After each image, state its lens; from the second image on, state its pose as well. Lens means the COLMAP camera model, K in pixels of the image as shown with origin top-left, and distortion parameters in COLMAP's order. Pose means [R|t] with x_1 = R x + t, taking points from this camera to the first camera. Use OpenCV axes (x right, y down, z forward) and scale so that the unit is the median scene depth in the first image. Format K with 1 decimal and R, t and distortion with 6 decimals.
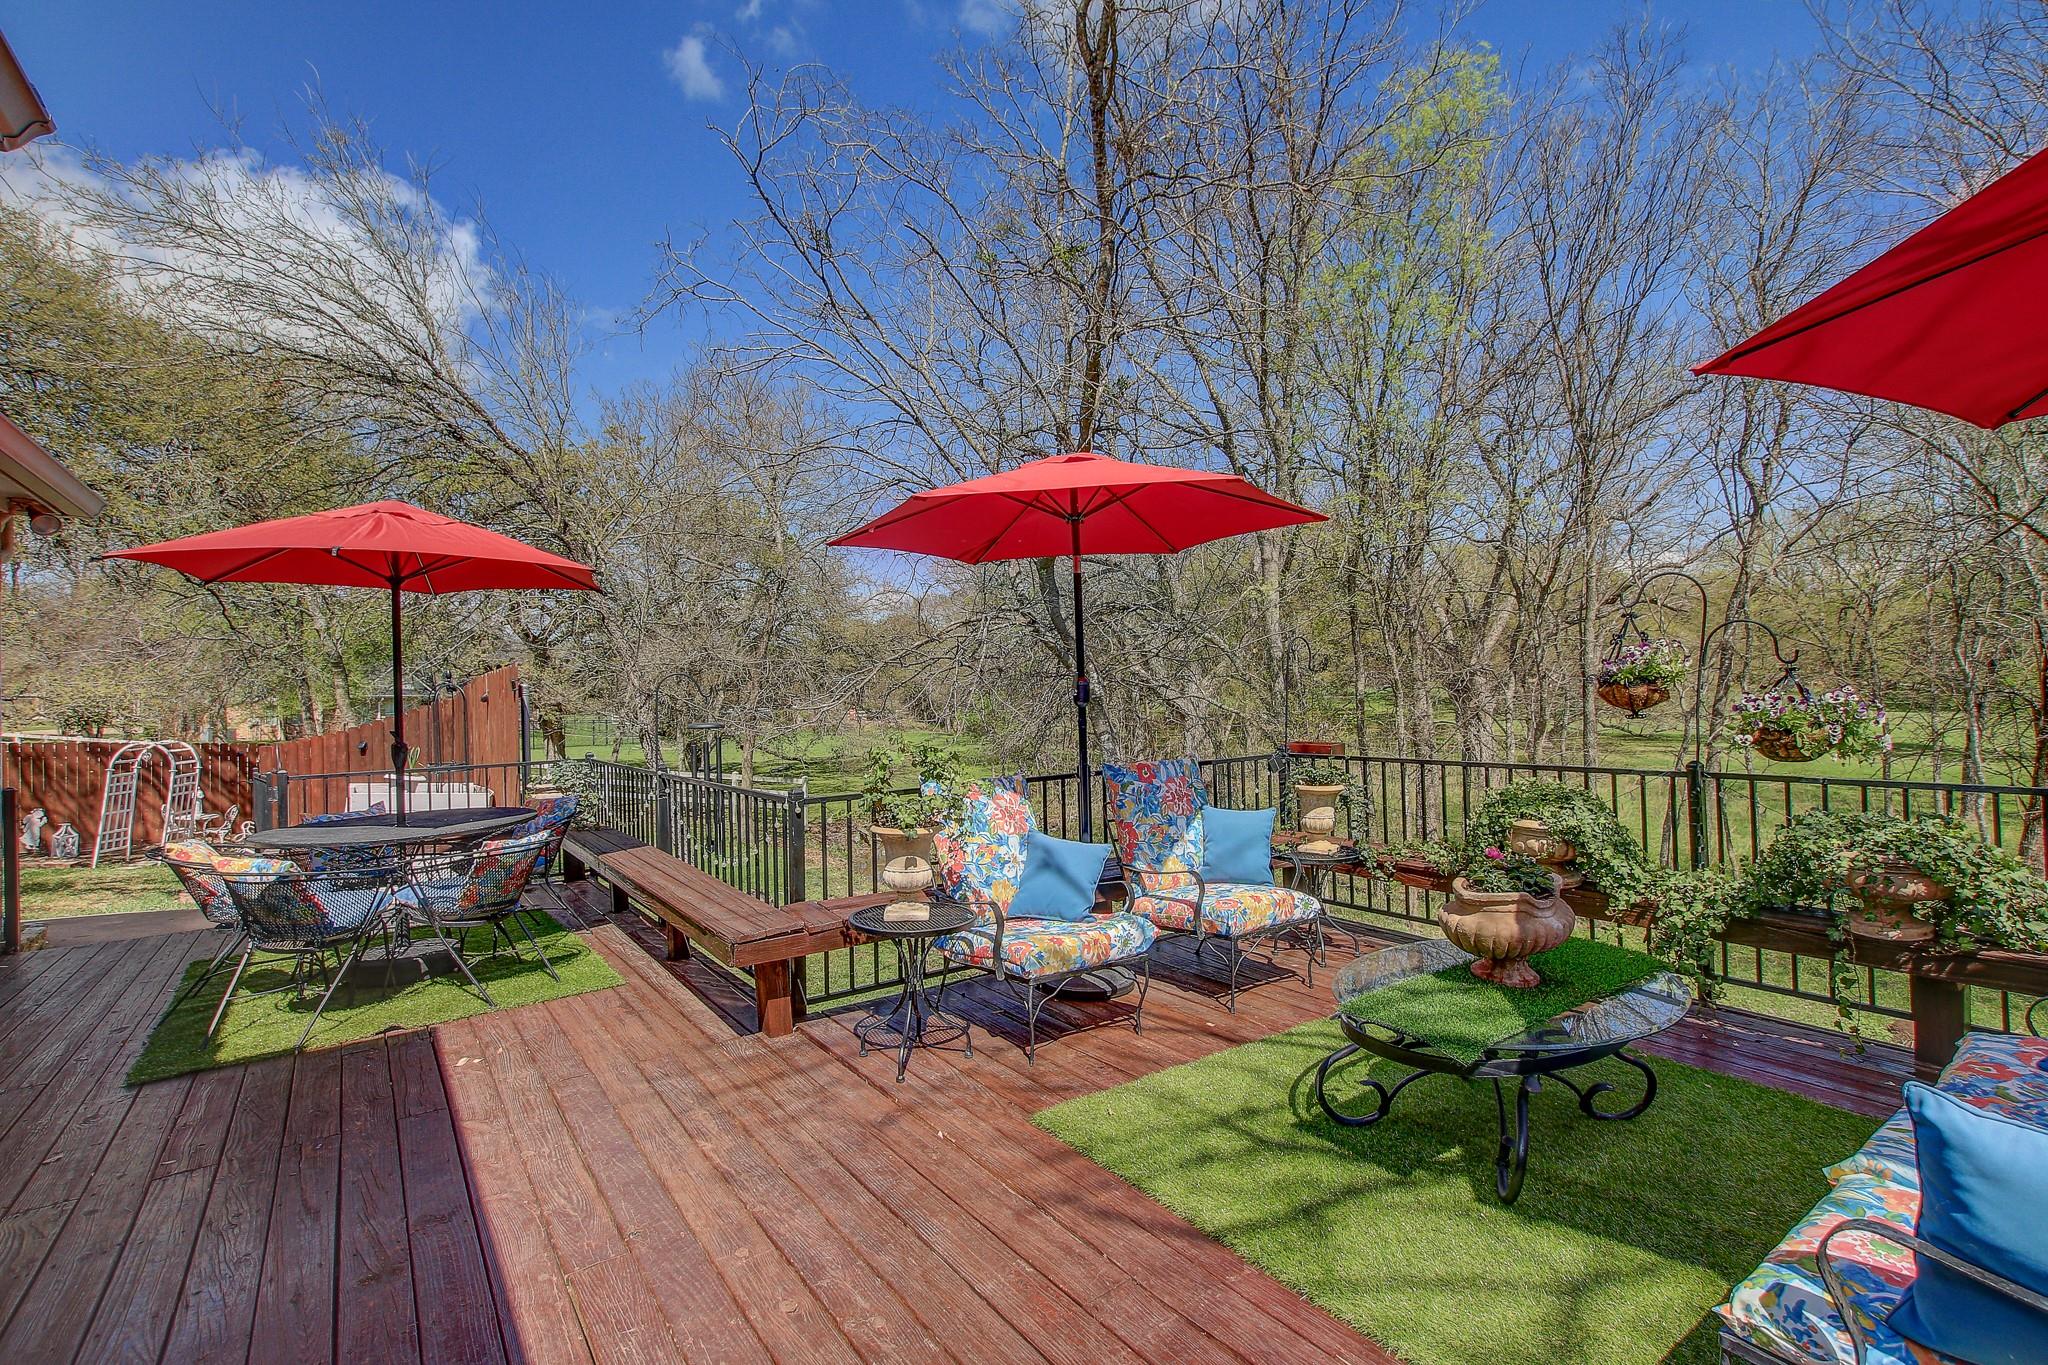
lens RADIAL K [[949.1, 0, 1019.9], [0, 949.1, 669.3], [0, 0, 1]] dist [-0.014302, 0.001876]
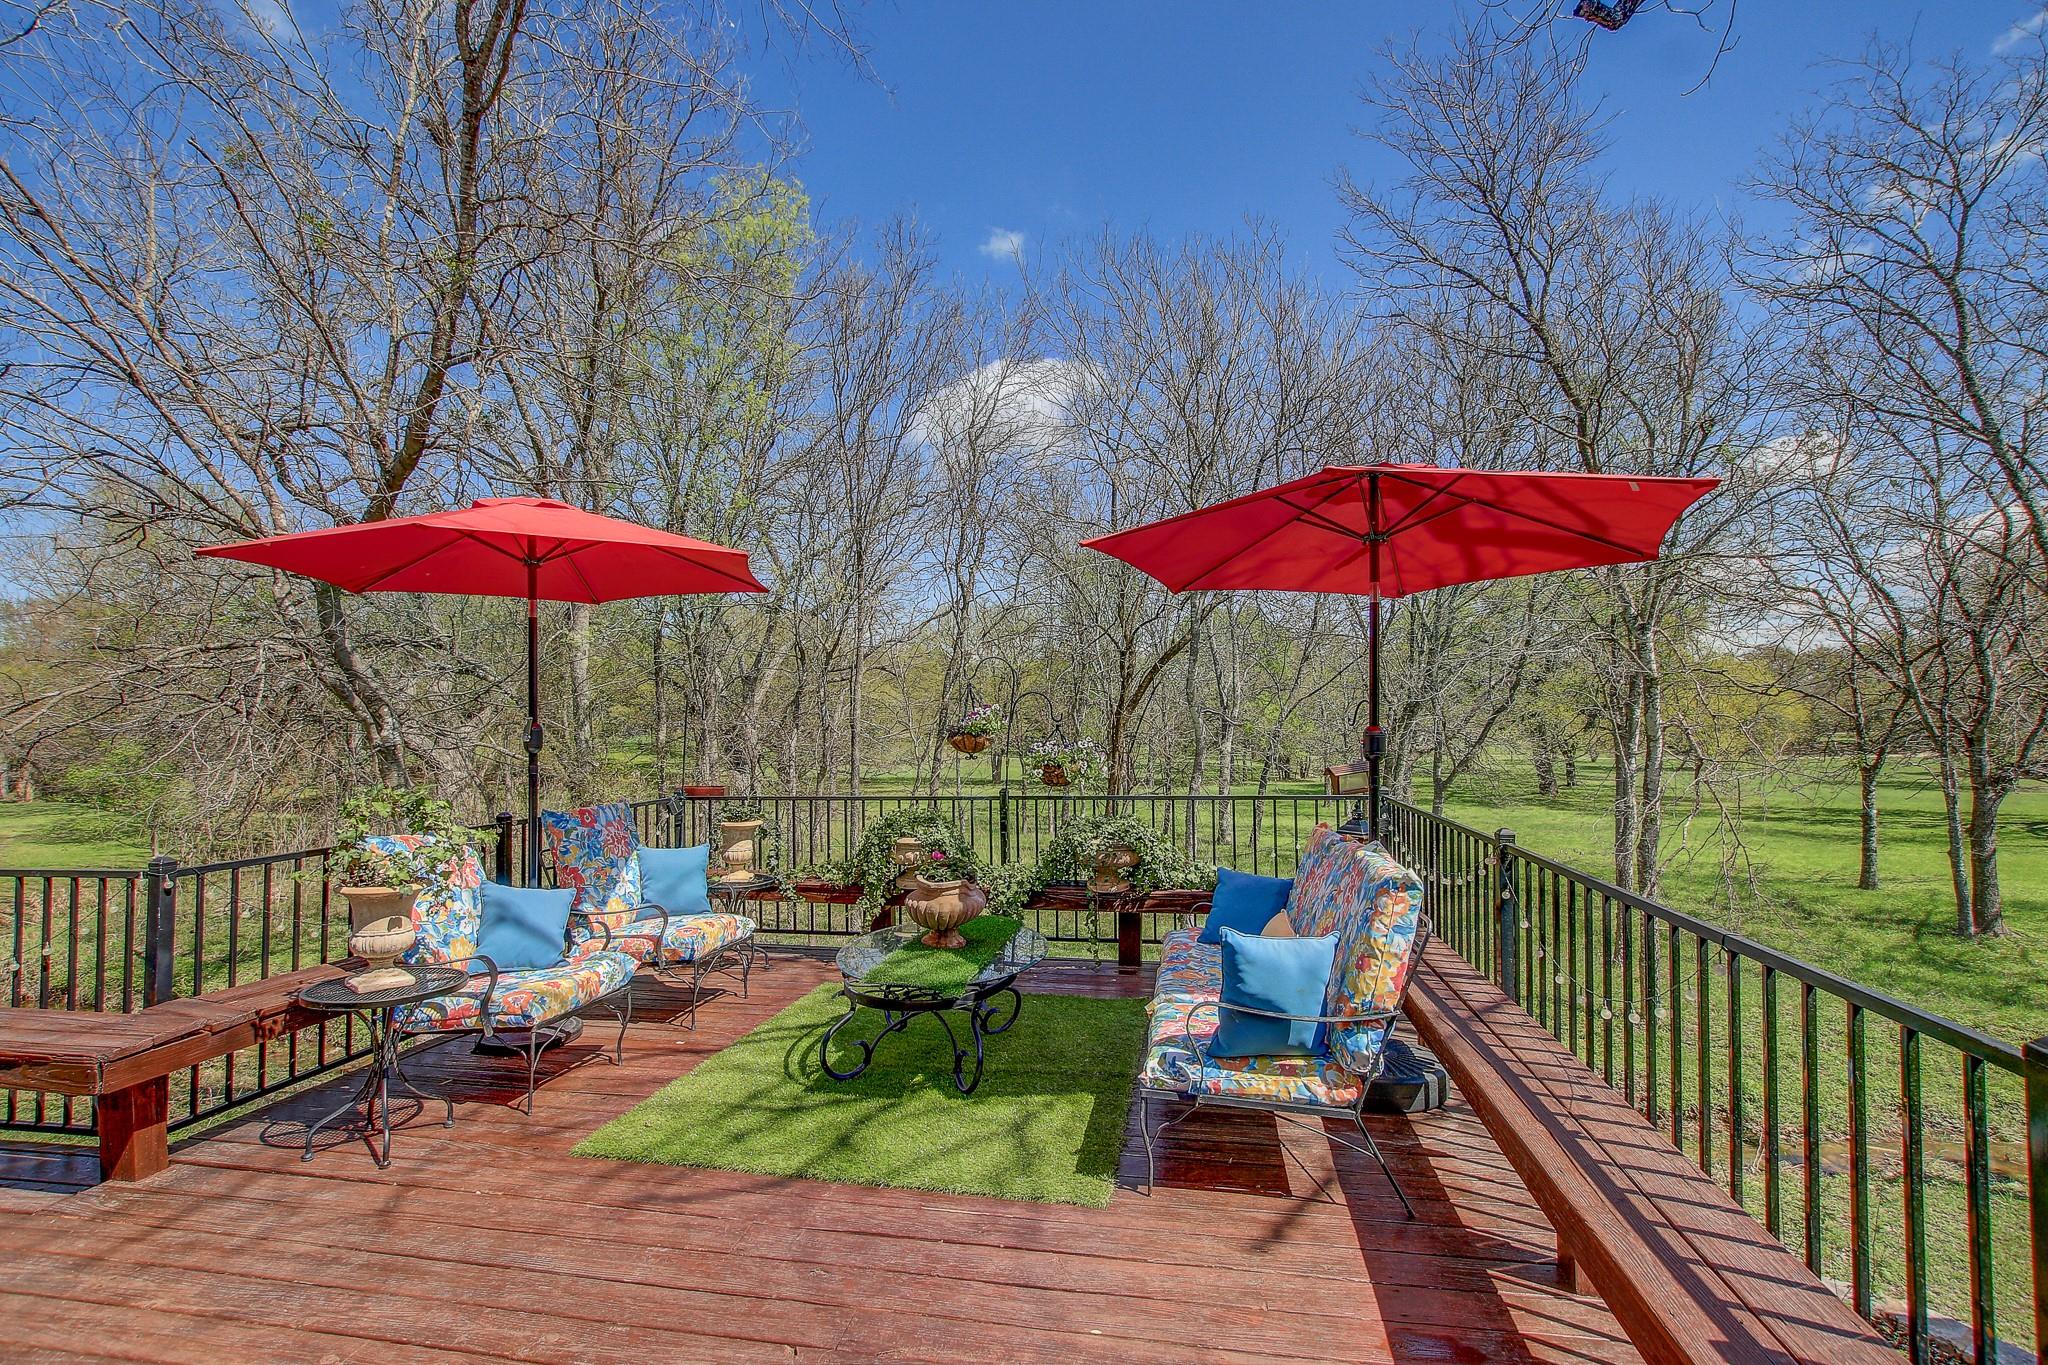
lens RADIAL K [[949.1, 0, 1033.9], [0, 949.1, 684.1], [0, 0, 1]] dist [-0.014302, 0.001876]
pose [[0.709396, 0.046261, 0.703290, -0.268311], [-0.020113, 0.998766, -0.045410, 0.002120], [-0.704523, 0.018069, 0.709451, -0.065631]]
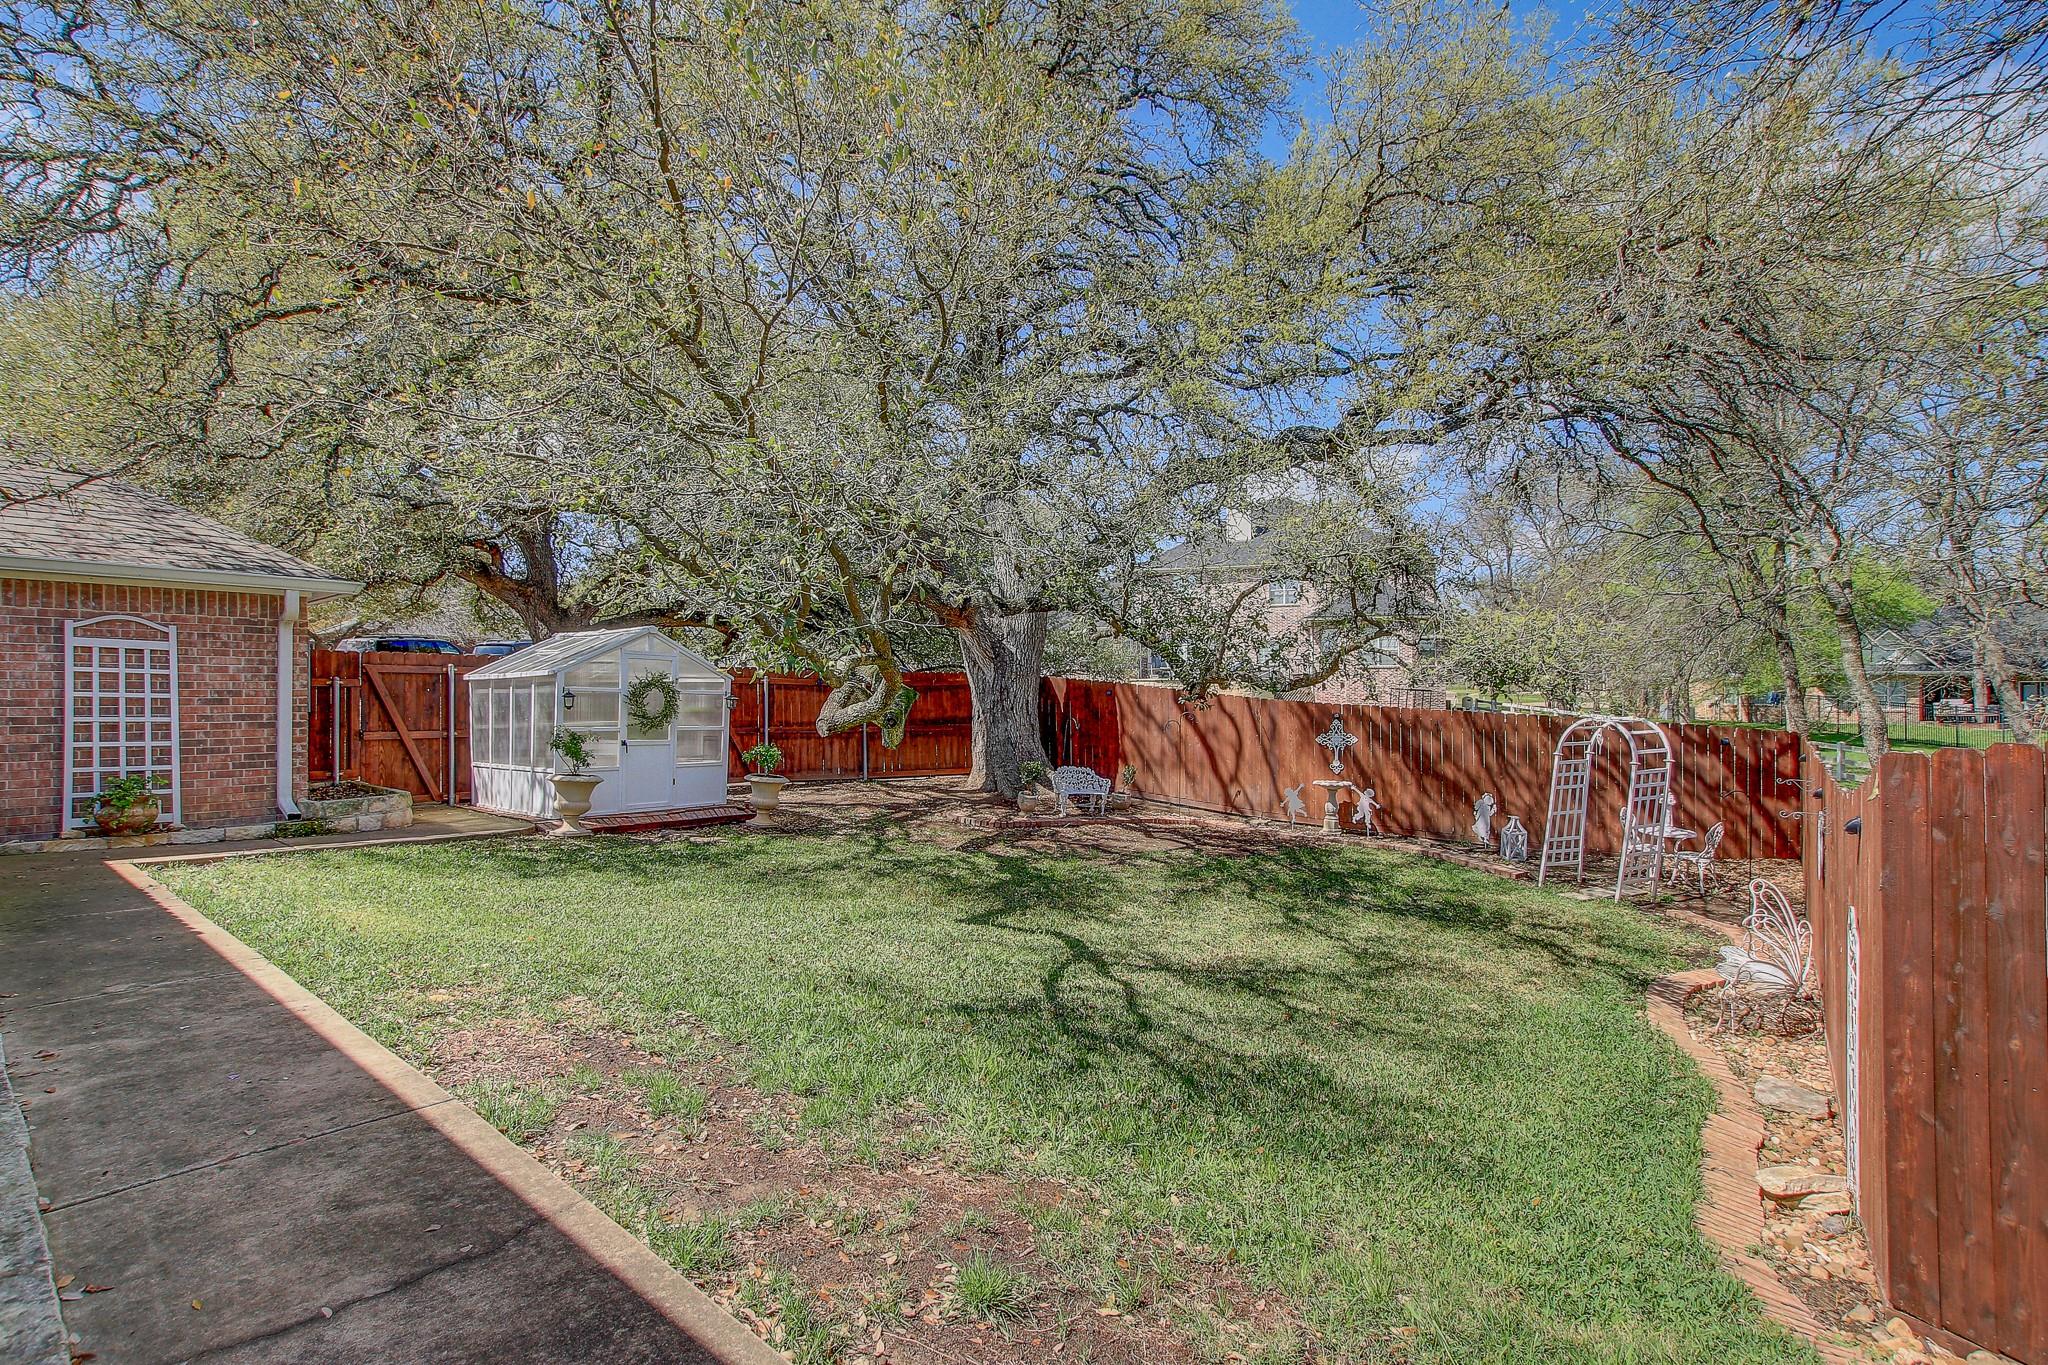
lens RADIAL K [[949.1, 0, 1018.0], [0, 949.1, 682.3], [0, 0, 1]] dist [-0.014302, 0.001876]
pose [[0.255674, 0.011346, -0.966696, -1.540500], [0.021300, 0.999622, 0.017365, 0.124052], [0.966528, -0.025030, 0.255336, 1.707692]]
